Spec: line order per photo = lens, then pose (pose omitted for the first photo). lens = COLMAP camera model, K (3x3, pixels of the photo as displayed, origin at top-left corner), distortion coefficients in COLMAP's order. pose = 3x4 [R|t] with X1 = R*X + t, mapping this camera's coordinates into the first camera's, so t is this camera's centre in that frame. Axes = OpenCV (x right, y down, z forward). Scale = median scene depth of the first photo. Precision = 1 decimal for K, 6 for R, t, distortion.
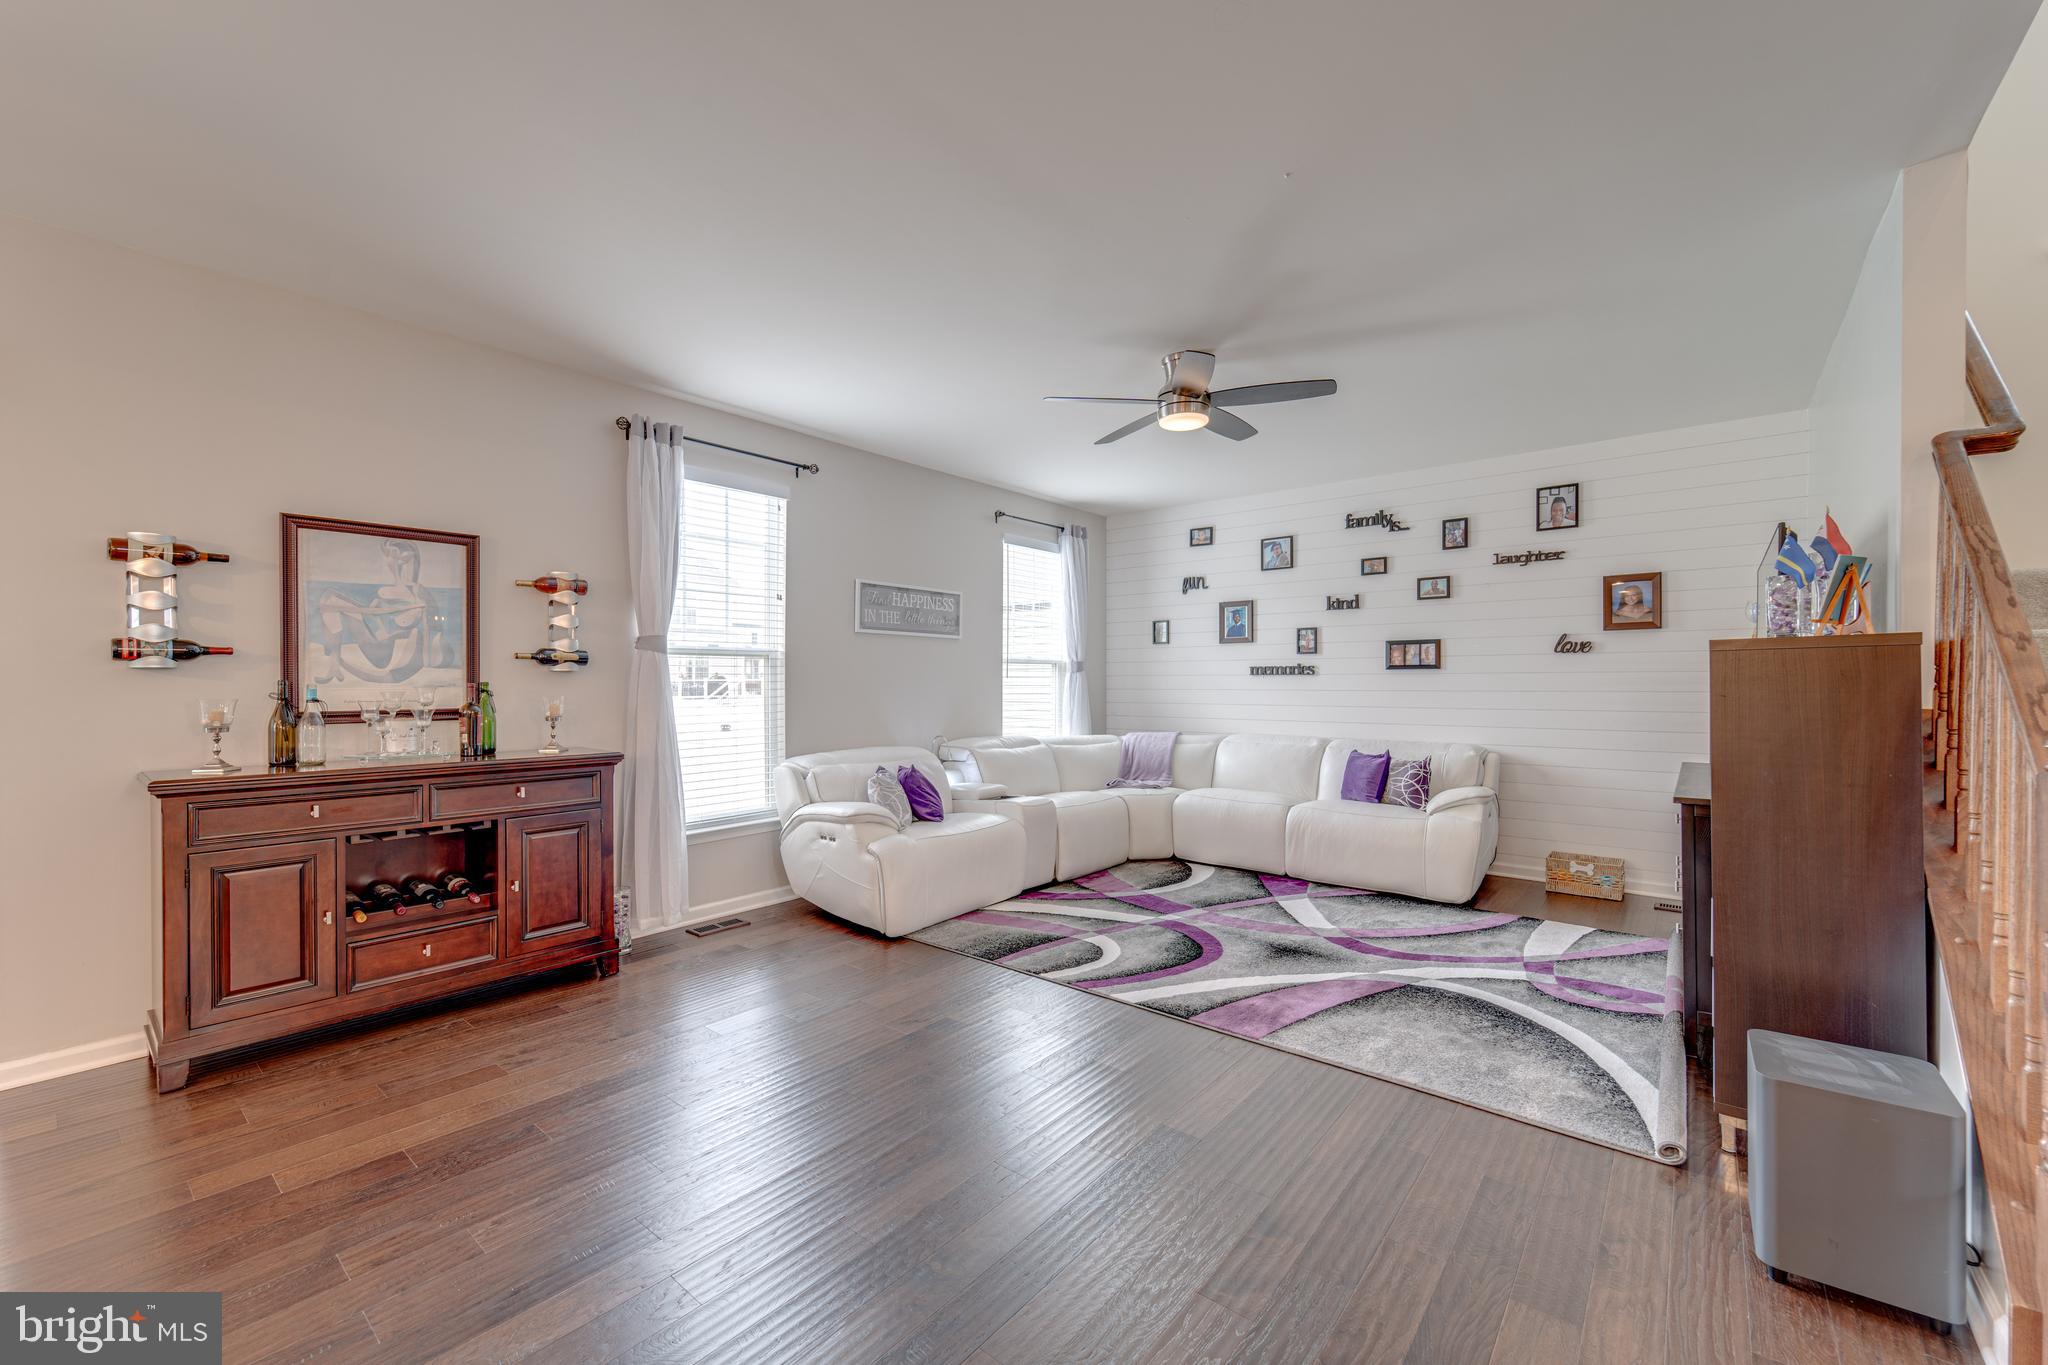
lens RADIAL K [[818.0, 0, 1023.5], [0, 818.0, 687.4], [0, 0, 1]] dist [0.001903, -0.002376]
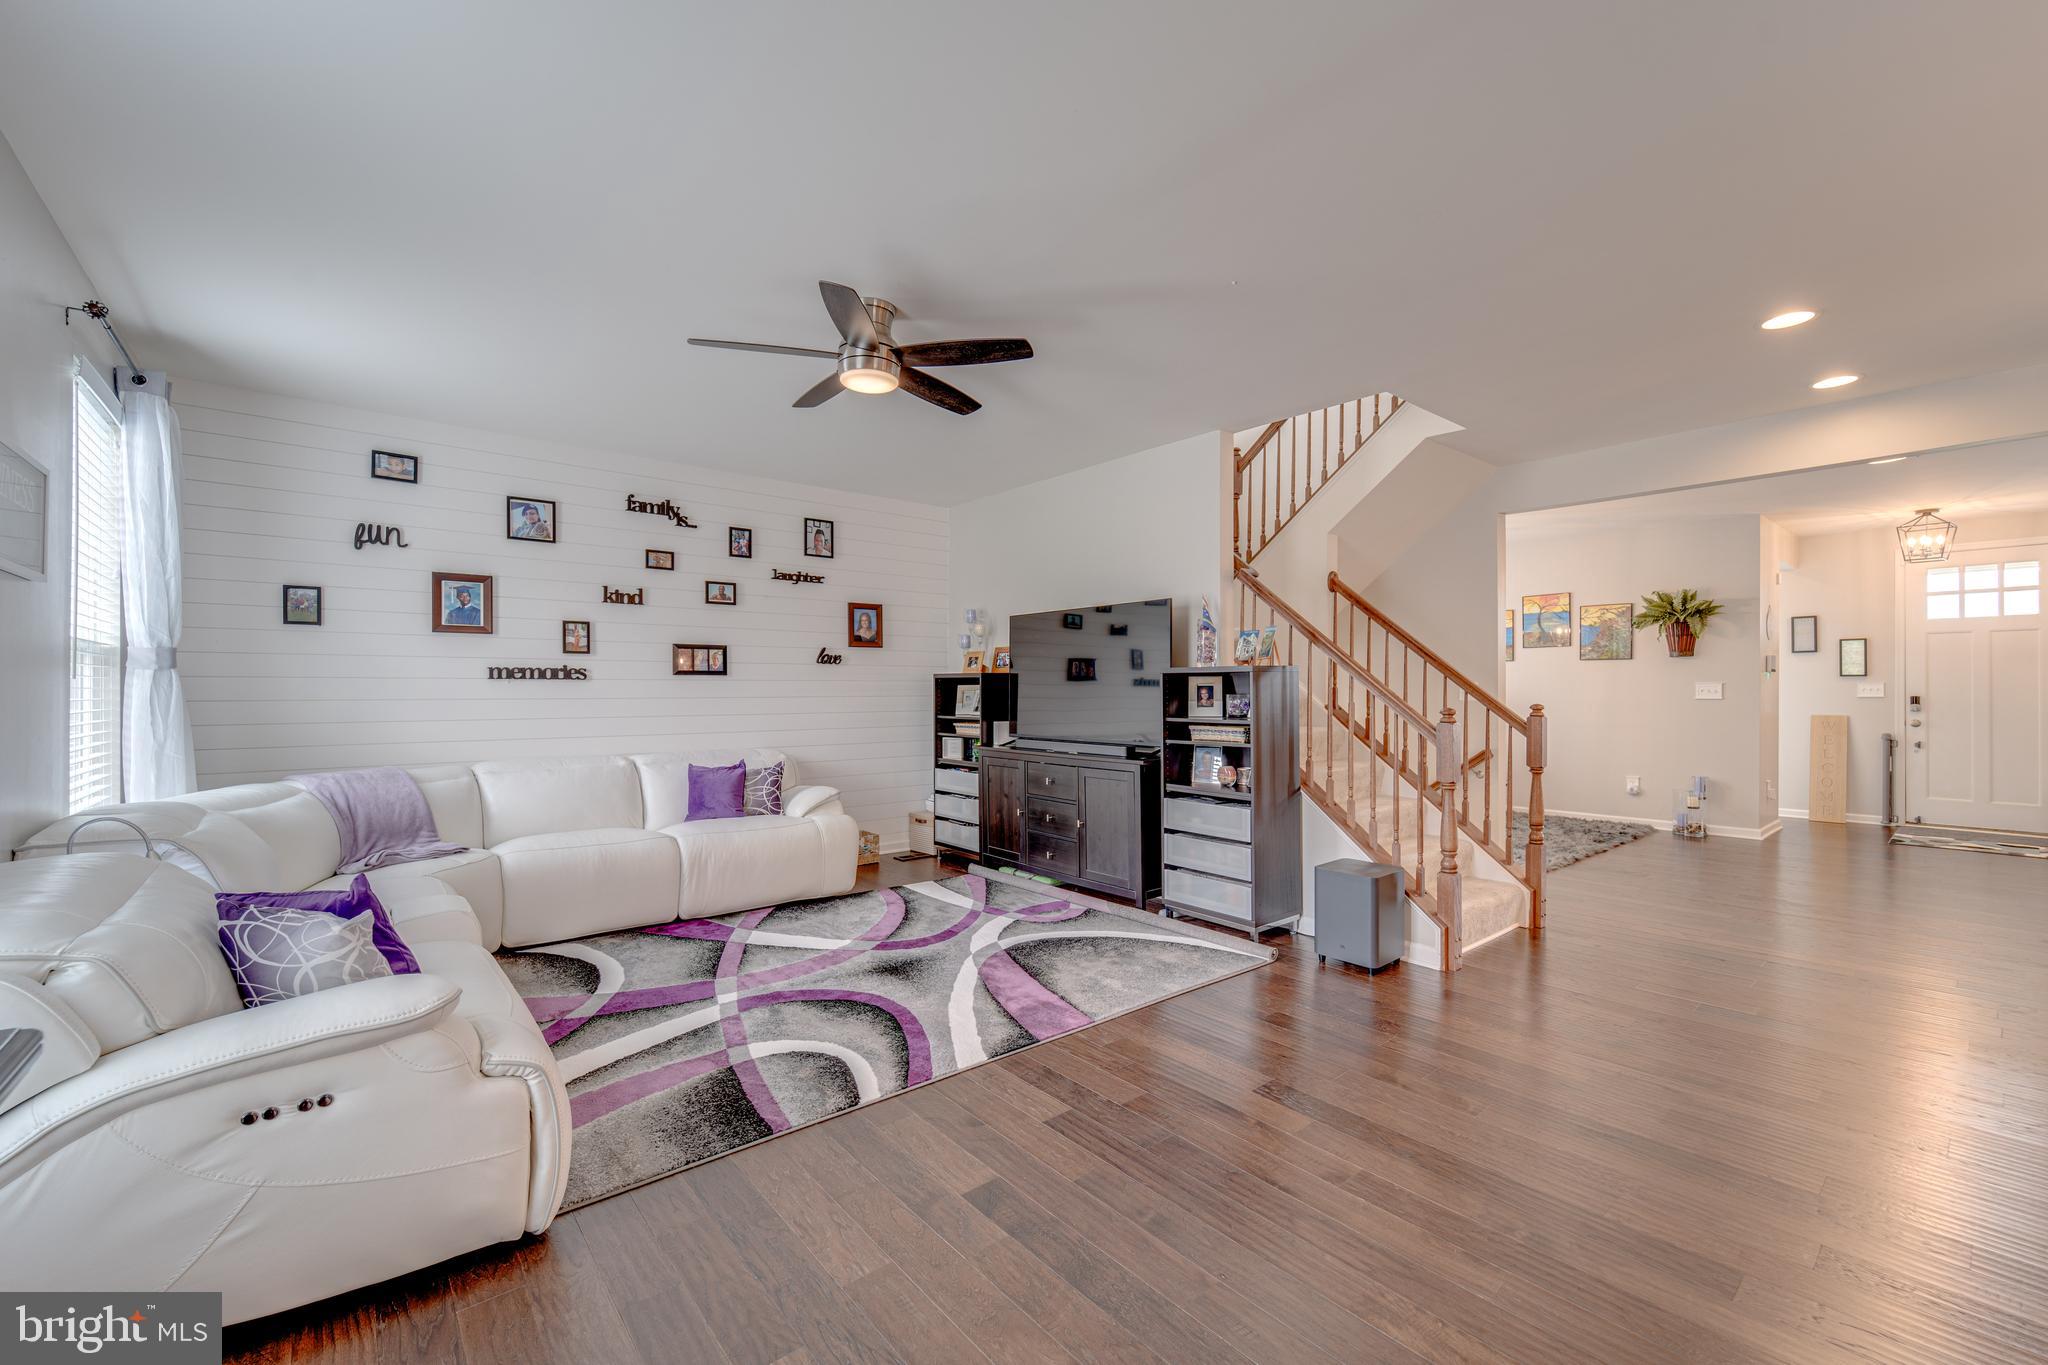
lens RADIAL K [[832.1, 0, 1023.3], [0, 832.1, 686.9], [0, 0, 1]] dist [0.004527, -0.000041]
pose [[0.186126, 0.003360, 0.982520, -0.466922], [0.005966, 0.999972, -0.004550, -0.002209], [-0.982508, 0.006709, 0.186101, 0.514481]]
